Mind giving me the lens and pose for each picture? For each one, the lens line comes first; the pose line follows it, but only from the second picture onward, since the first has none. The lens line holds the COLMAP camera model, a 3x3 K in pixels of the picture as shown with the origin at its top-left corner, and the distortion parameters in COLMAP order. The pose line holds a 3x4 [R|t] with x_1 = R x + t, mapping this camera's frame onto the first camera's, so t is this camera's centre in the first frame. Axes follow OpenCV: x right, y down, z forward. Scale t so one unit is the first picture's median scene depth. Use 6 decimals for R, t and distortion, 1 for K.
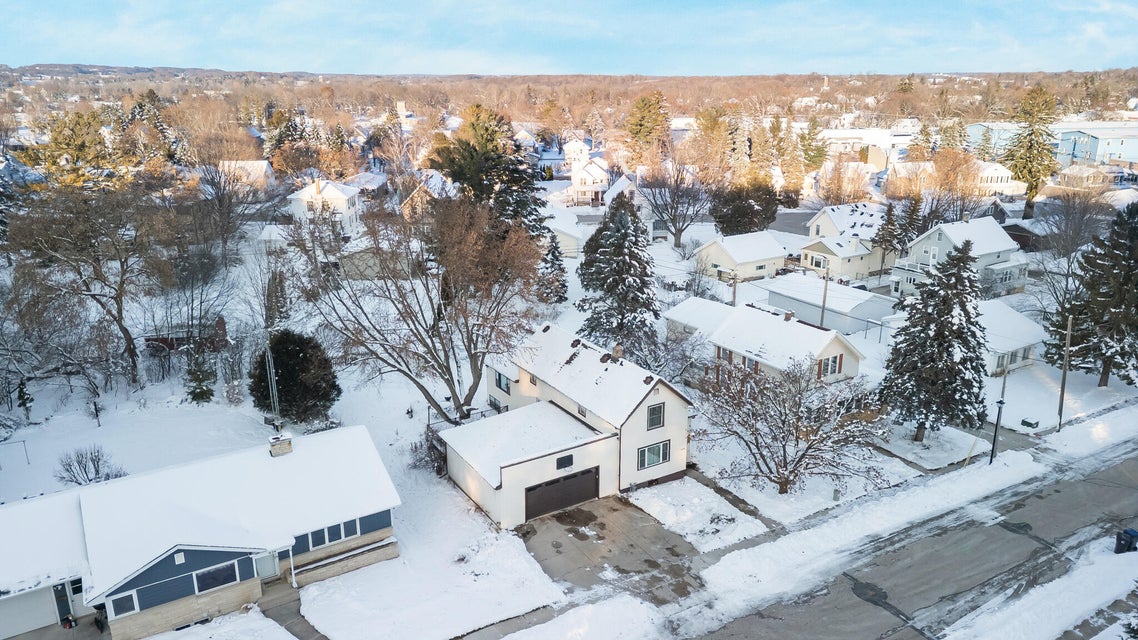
lens RADIAL K [[781.6, 0, 565.0], [0, 781.6, 323.6], [0, 0, 1]] dist [0.081758, -0.004836]
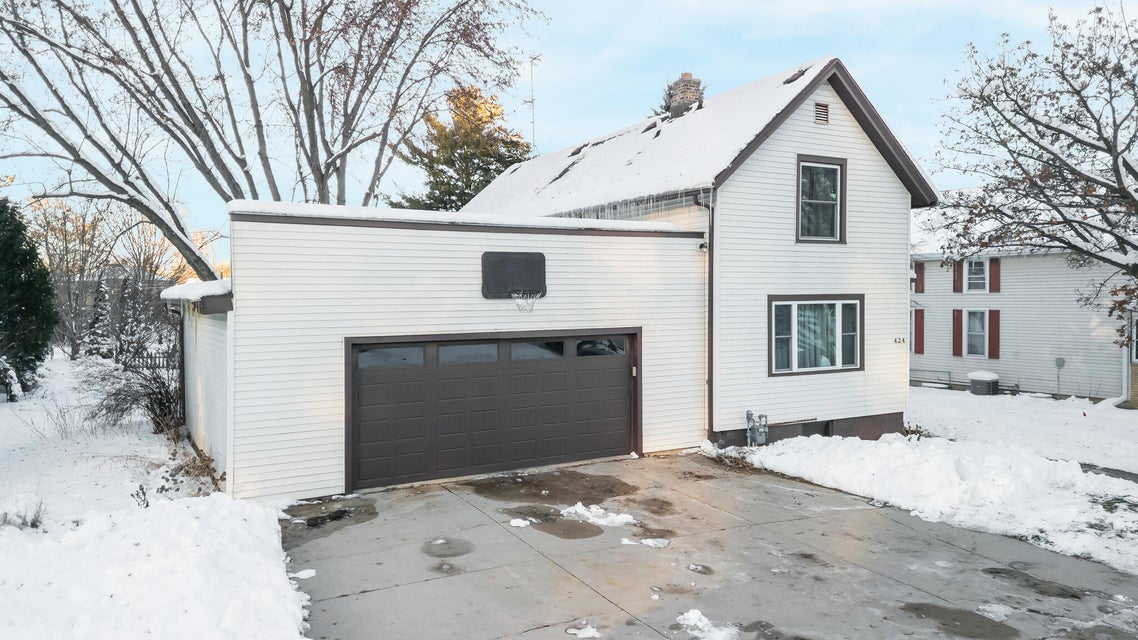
lens RADIAL K [[781.6, 0, 565.0], [0, 781.6, 323.6], [0, 0, 1]] dist [0.081758, -0.004836]
pose [[0.998936, -0.006890, -0.045601, 0.028484], [-0.005607, 0.963303, -0.268360, 0.253026], [0.045777, 0.268330, 0.962239, 0.709345]]
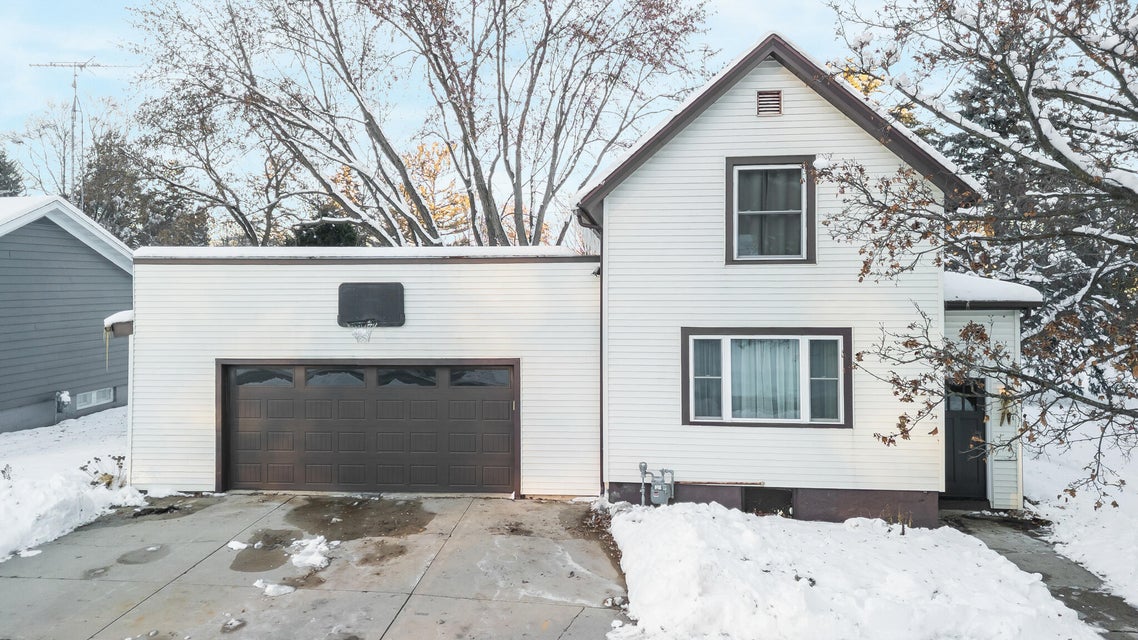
lens RADIAL K [[794.5, 0, 566.5], [0, 794.5, 288.6], [0, 0, 1]] dist [0.083911, -0.076935]
pose [[0.801131, 0.003166, -0.598481, 0.218726], [-0.177092, 0.956460, -0.231997, 0.215060], [0.571688, 0.291846, 0.766810, 0.778561]]
